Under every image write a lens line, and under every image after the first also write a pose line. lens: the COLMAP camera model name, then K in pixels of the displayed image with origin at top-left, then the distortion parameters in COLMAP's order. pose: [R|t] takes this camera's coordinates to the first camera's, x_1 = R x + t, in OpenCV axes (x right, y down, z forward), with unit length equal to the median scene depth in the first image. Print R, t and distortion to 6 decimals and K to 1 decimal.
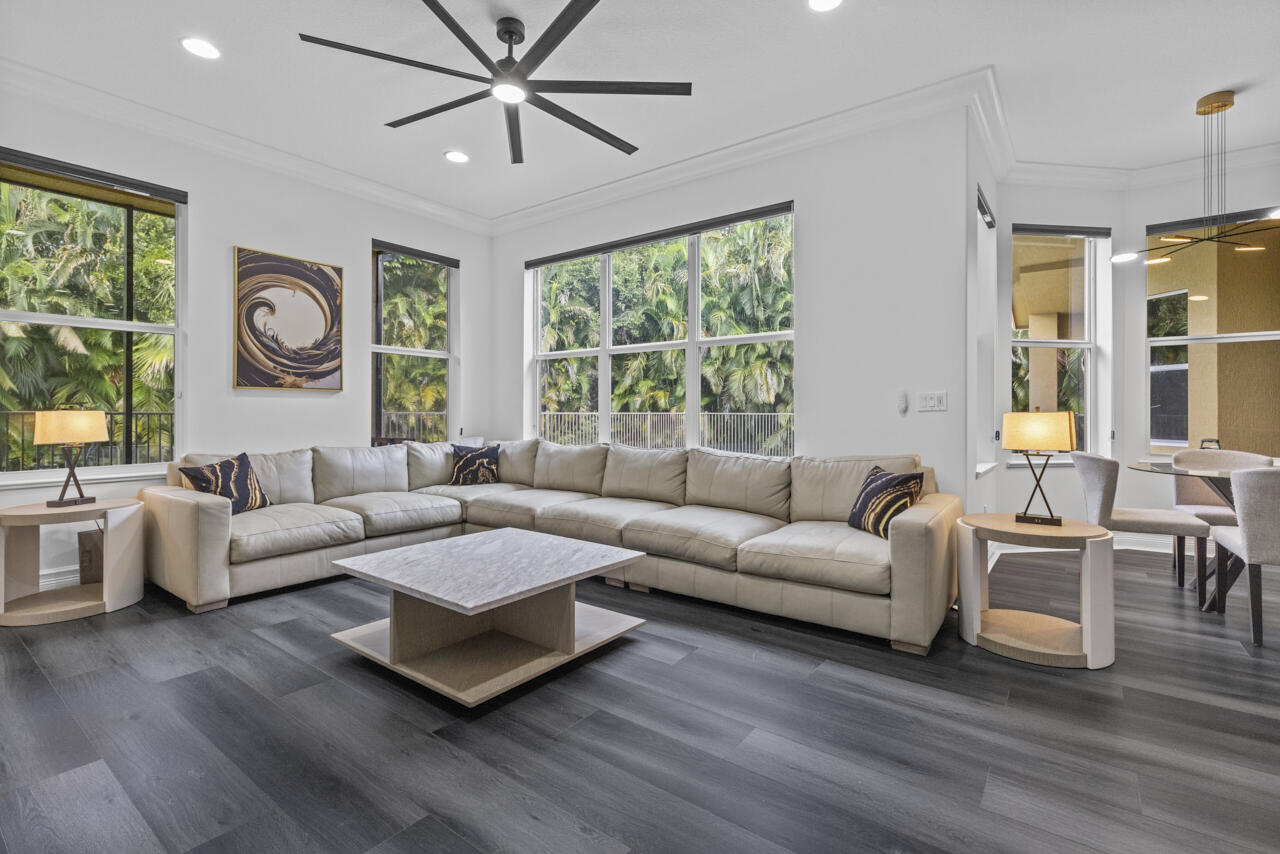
lens RADIAL K [[580.1, 0, 647.7], [0, 580.1, 413.3], [0, 0, 1]] dist [0.004963, -0.001054]
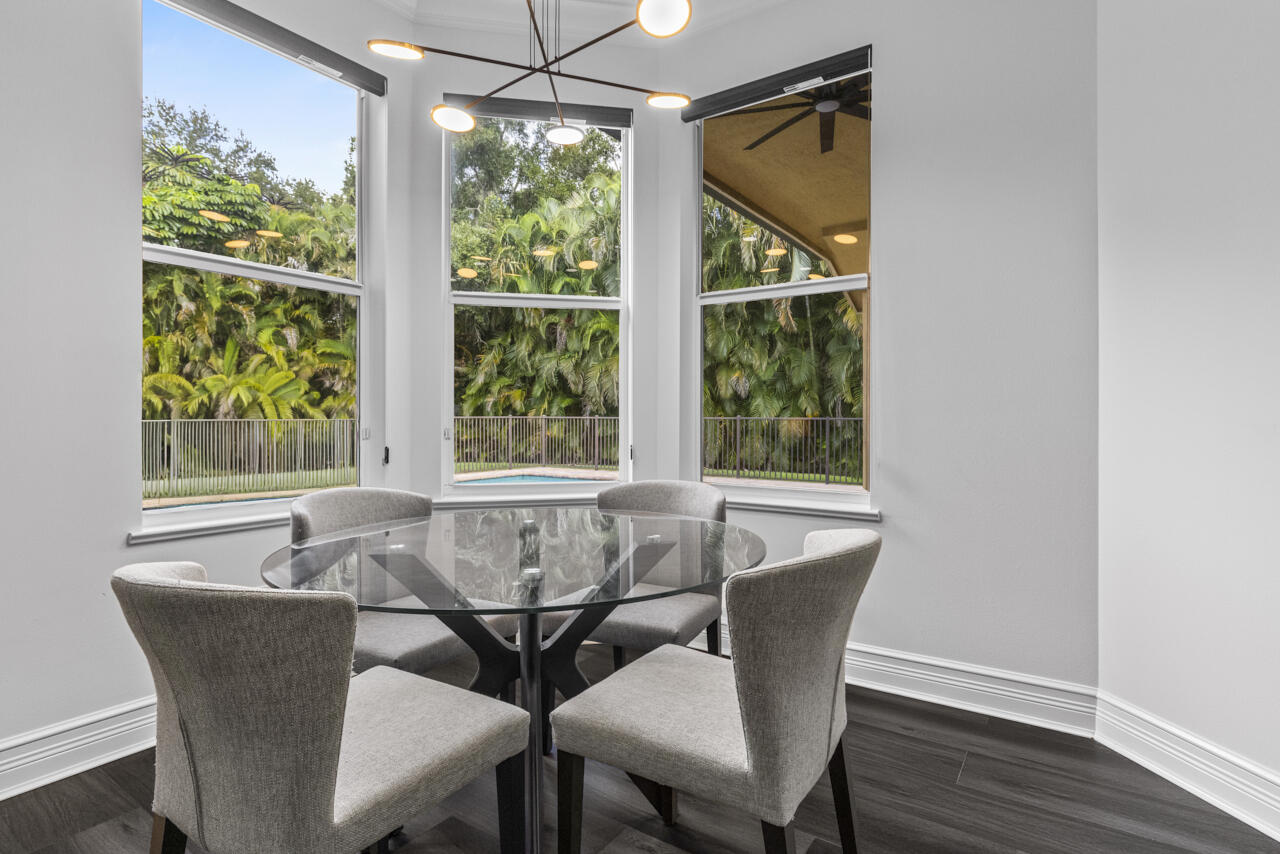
lens RADIAL K [[652.0, 0, 646.7], [0, 652.0, 419.8], [0, 0, 1]] dist [-0.001936, -0.000547]
pose [[0.998798, -0.003117, 0.048921, 0.799822], [0.002895, 0.999985, 0.004615, -0.001008], [-0.048935, -0.004468, 0.998792, 0.291372]]
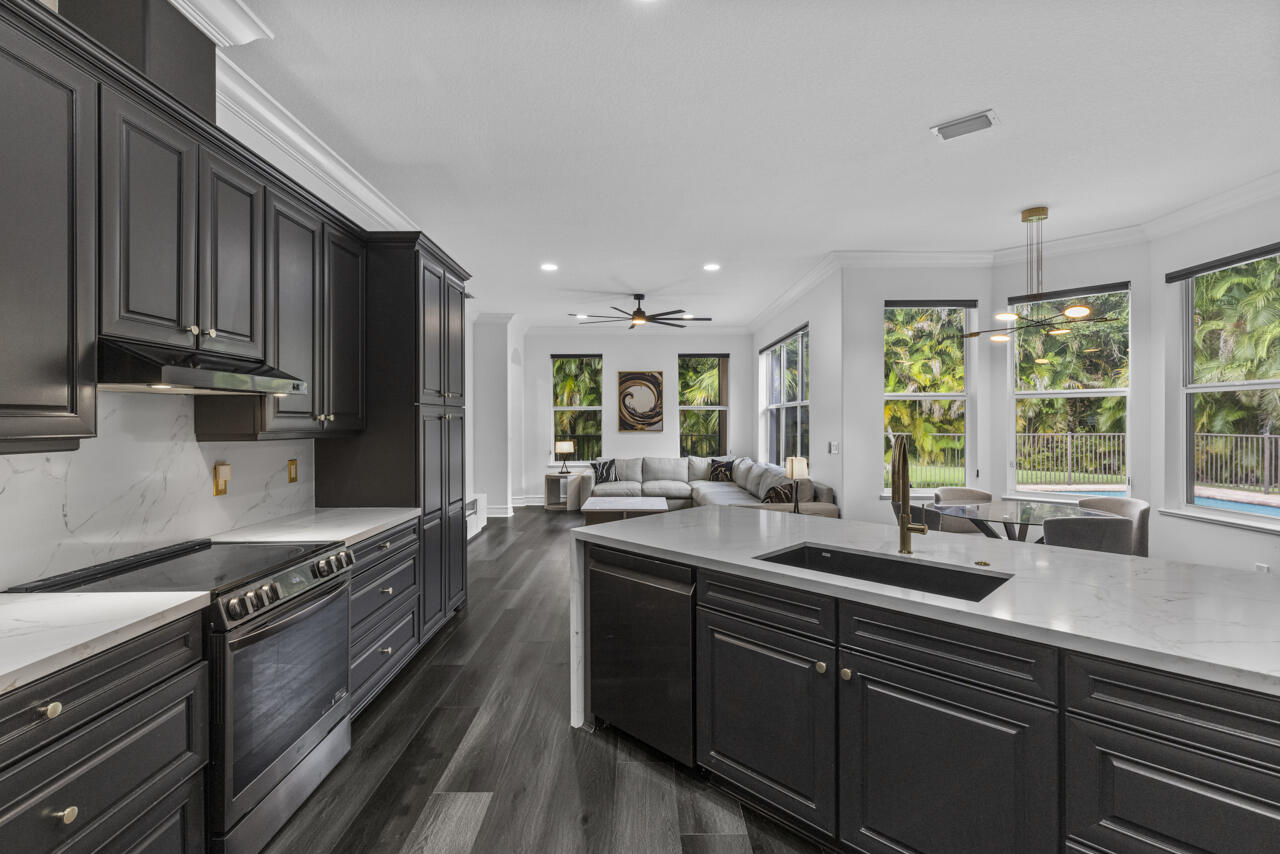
lens RADIAL K [[580.1, 0, 643.3], [0, 580.1, 422.3], [0, 0, 1]] dist [0.004963, -0.001054]
pose [[0.608466, -0.003160, -0.793574, 1.099123], [0.003188, 0.999994, -0.001537, -0.067215], [0.793574, -0.001595, 0.608472, -0.324702]]
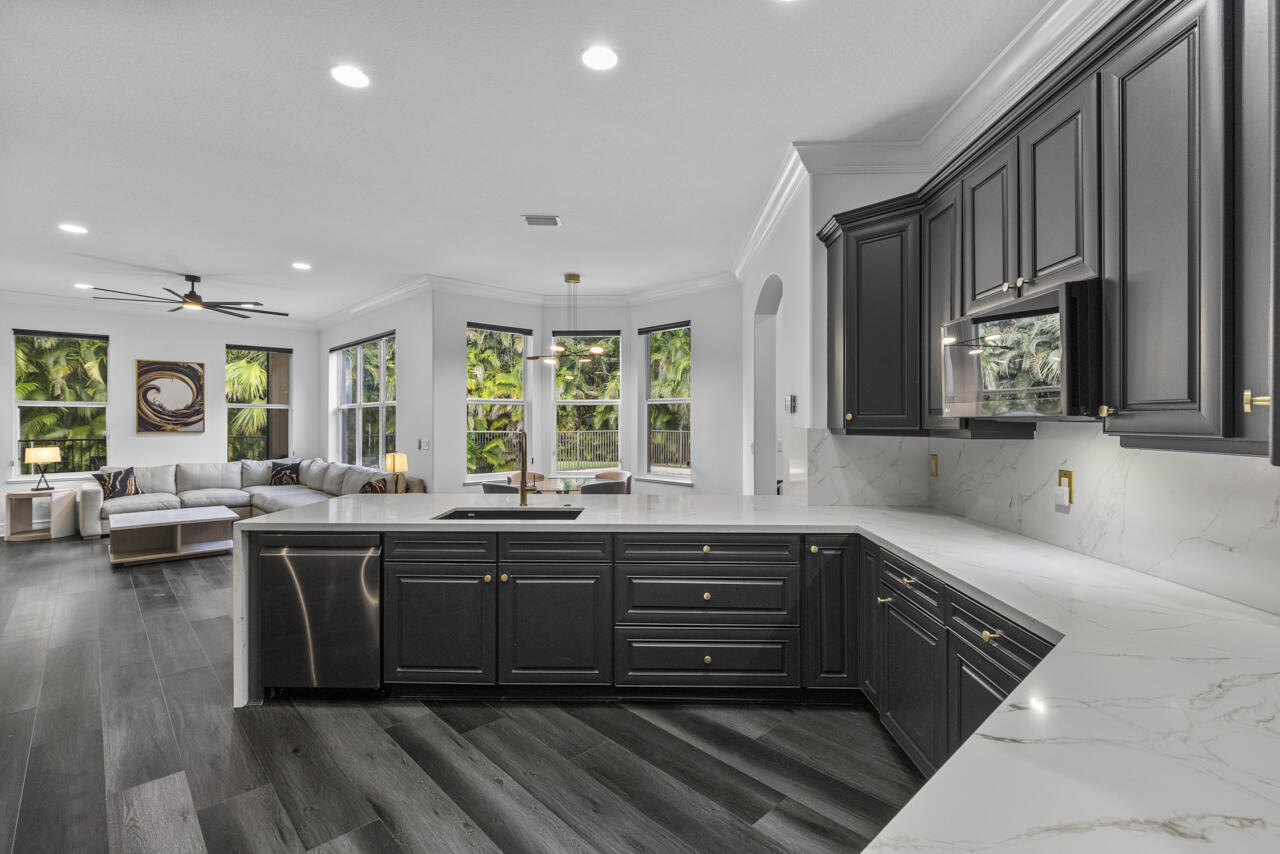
lens RADIAL K [[580.1, 0, 642.0], [0, 580.1, 421.6], [0, 0, 1]] dist [0.004963, -0.001054]
pose [[0.986586, -0.003184, -0.163212, 1.120307], [0.003084, 0.999995, -0.000870, -0.065859], [0.163214, 0.000355, 0.986591, -0.560720]]
